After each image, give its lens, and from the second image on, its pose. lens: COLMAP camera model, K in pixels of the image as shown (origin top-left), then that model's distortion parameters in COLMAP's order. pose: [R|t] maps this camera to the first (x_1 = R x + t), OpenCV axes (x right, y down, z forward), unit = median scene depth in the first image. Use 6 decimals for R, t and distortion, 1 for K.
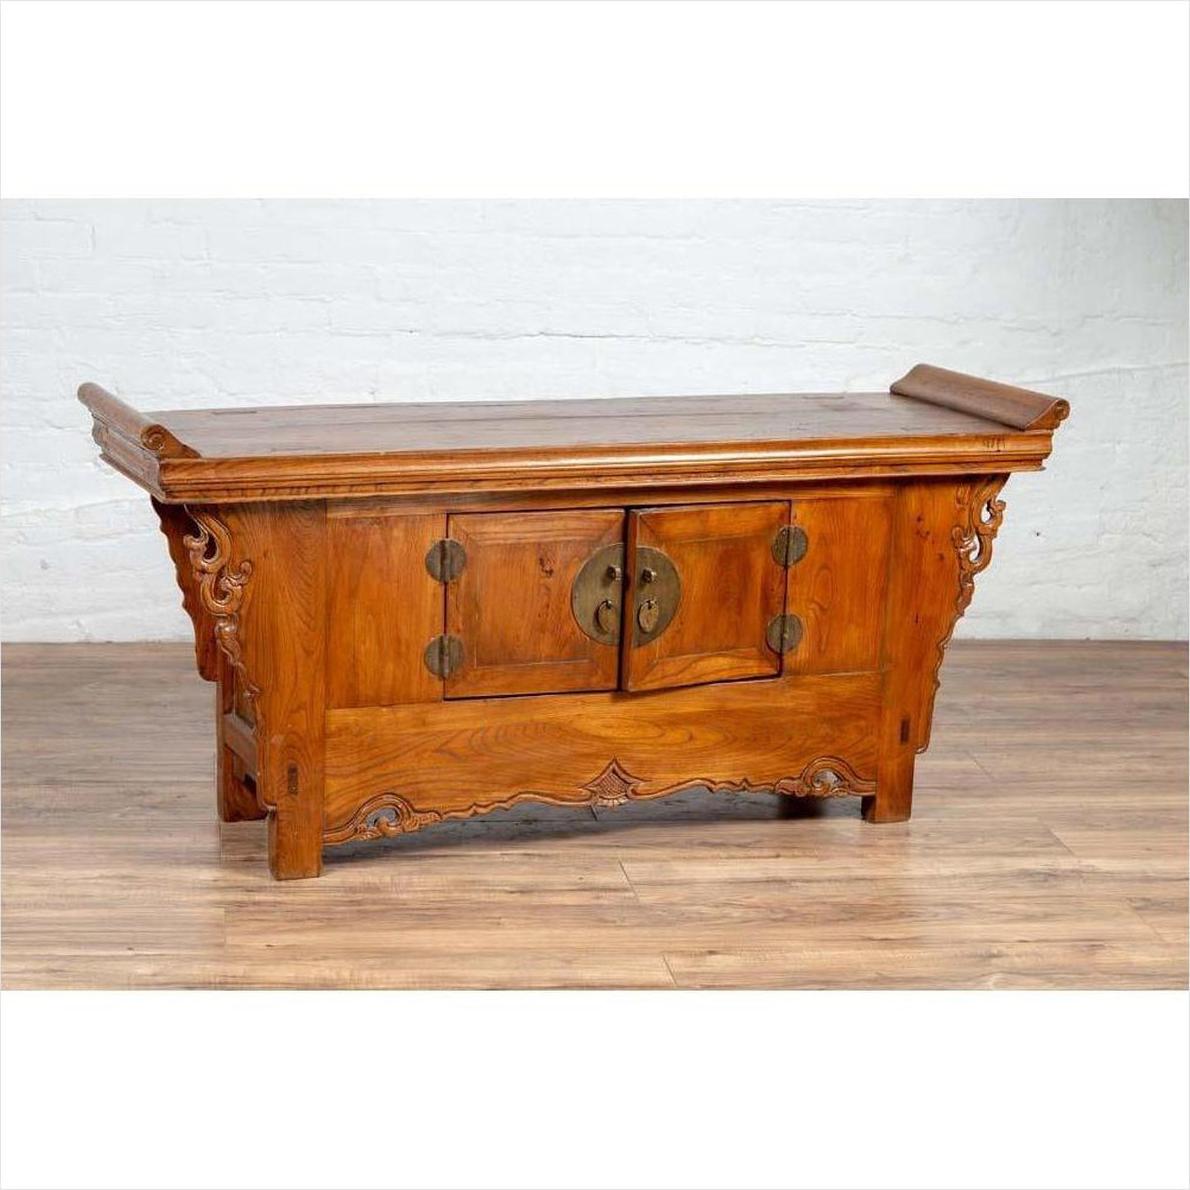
lens RADIAL K [[2885.5, 0, 604.9], [0, 2885.5, 588.0], [0, 0, 1]] dist [-0.025400, 0.000000]
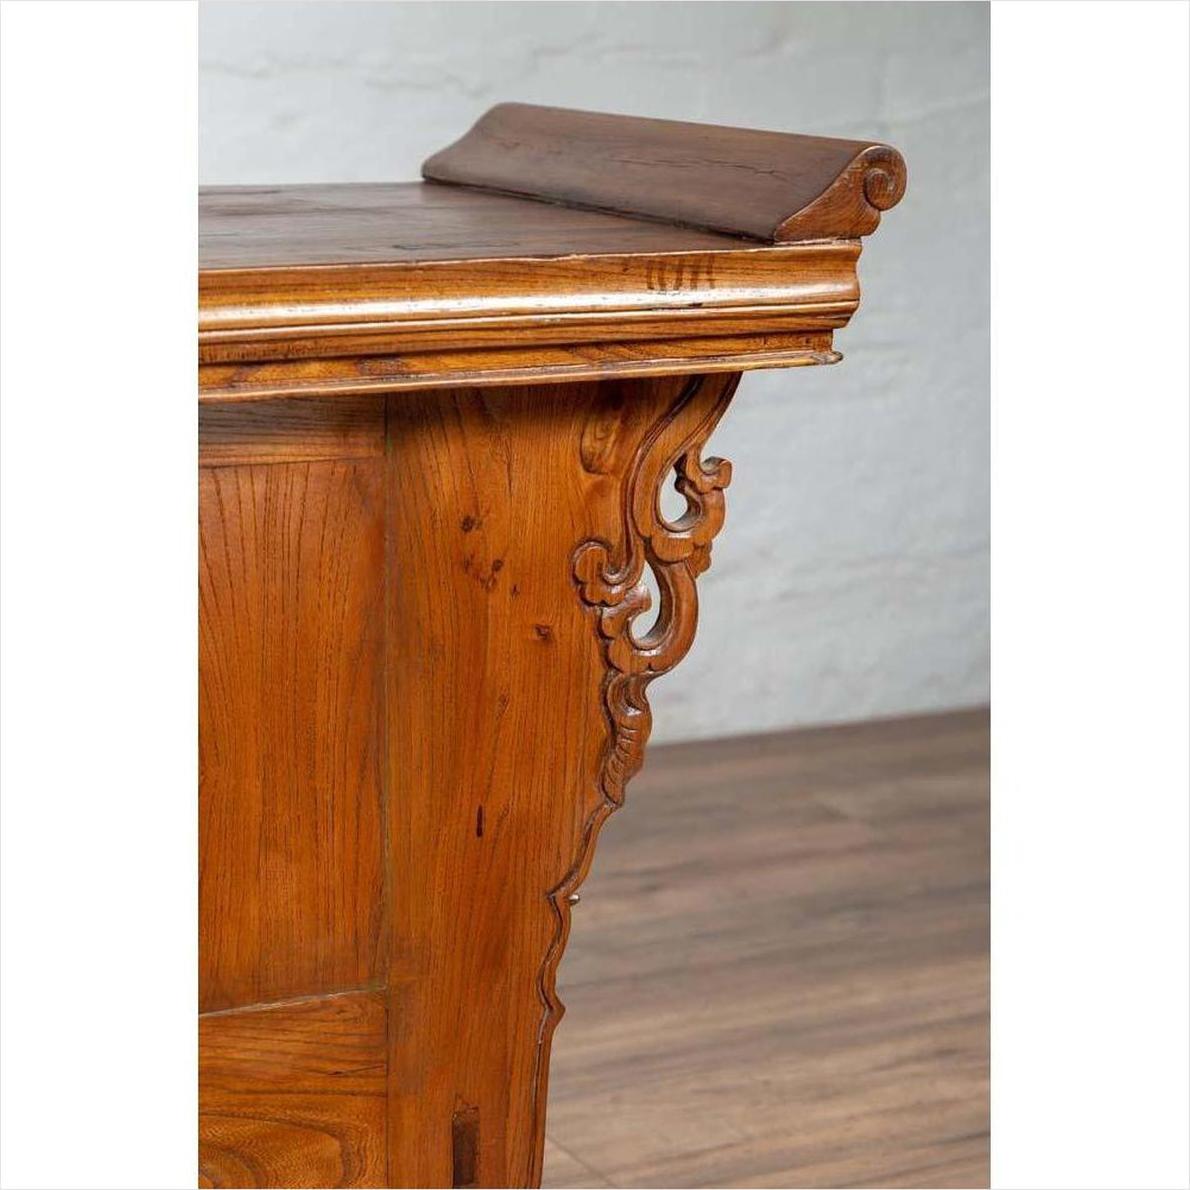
lens RADIAL K [[3736.7, 0, 719.3], [0, 3736.7, 680.9], [0, 0, 1]] dist [0.079695, 0.000000]
pose [[0.995080, -0.047324, 0.087039, 0.099144], [0.046864, 0.998874, 0.007328, -0.007776], [-0.087287, -0.003213, 0.996178, 0.570553]]
